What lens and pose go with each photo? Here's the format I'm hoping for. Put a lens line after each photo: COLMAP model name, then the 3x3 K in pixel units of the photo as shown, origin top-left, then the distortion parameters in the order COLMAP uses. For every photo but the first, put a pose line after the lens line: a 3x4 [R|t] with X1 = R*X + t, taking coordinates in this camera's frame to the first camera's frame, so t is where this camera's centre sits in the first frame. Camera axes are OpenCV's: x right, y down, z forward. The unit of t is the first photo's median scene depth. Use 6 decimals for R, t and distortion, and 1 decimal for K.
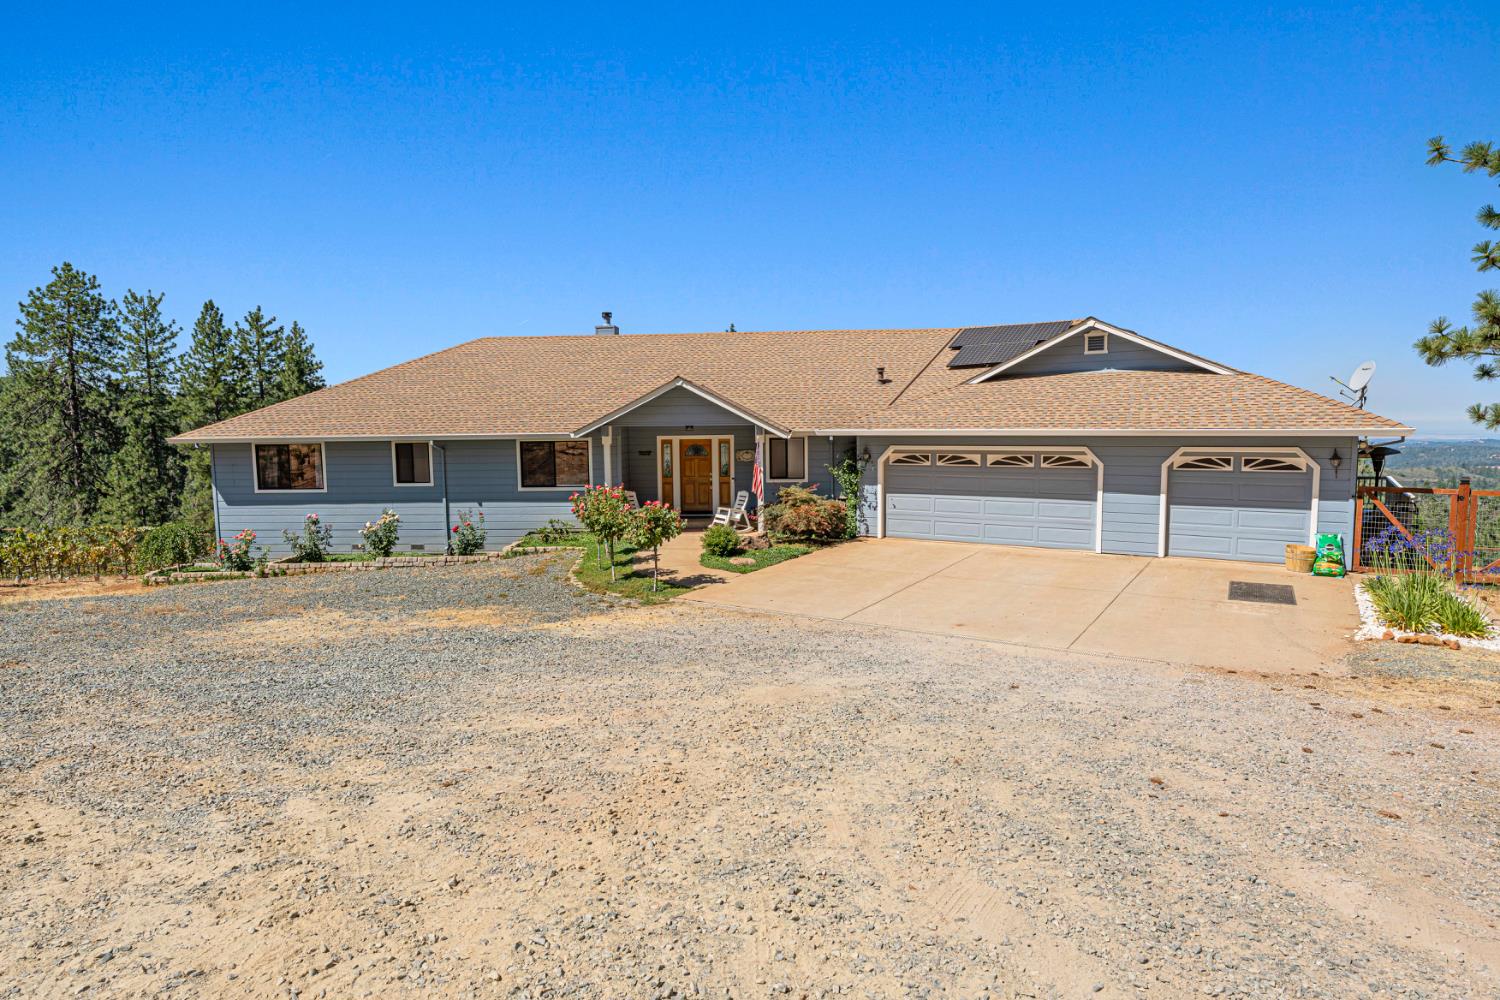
lens RADIAL K [[792.2, 0, 749.1], [0, 792.2, 504.6], [0, 0, 1]] dist [-0.001545, -0.000196]
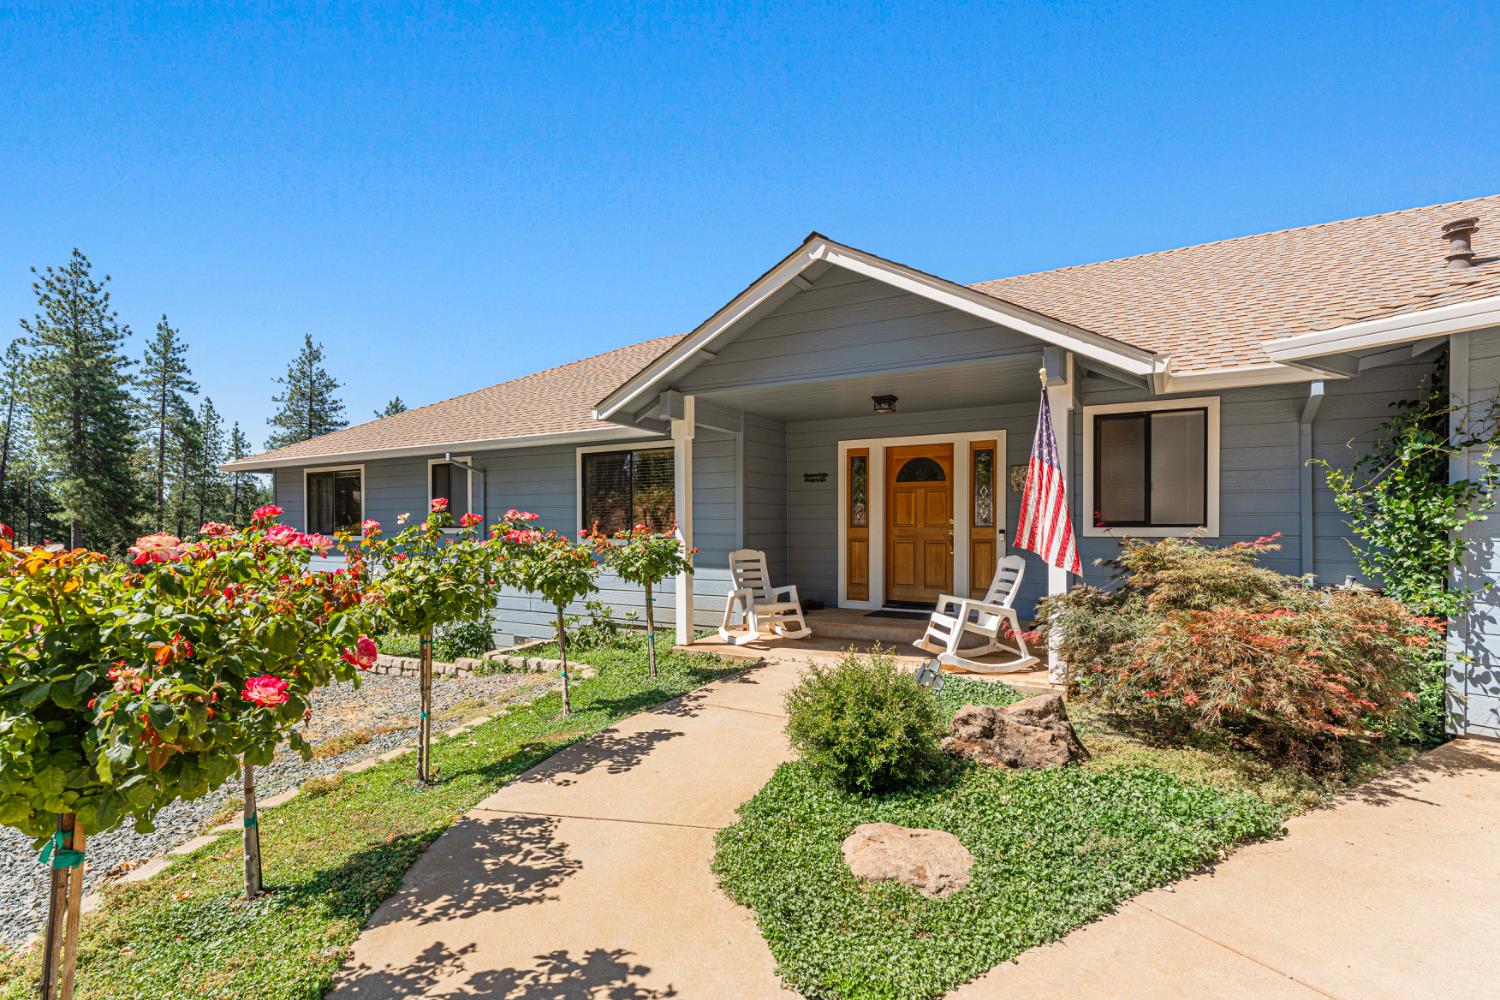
lens RADIAL K [[691.3, 0, 742.6], [0, 691.3, 533.1], [0, 0, 1]] dist [-0.006275, -0.001080]
pose [[0.889443, 0.016429, -0.456750, 0.028636], [-0.053094, 0.996302, -0.067553, 0.000944], [0.453951, 0.084335, 0.887026, 0.673521]]
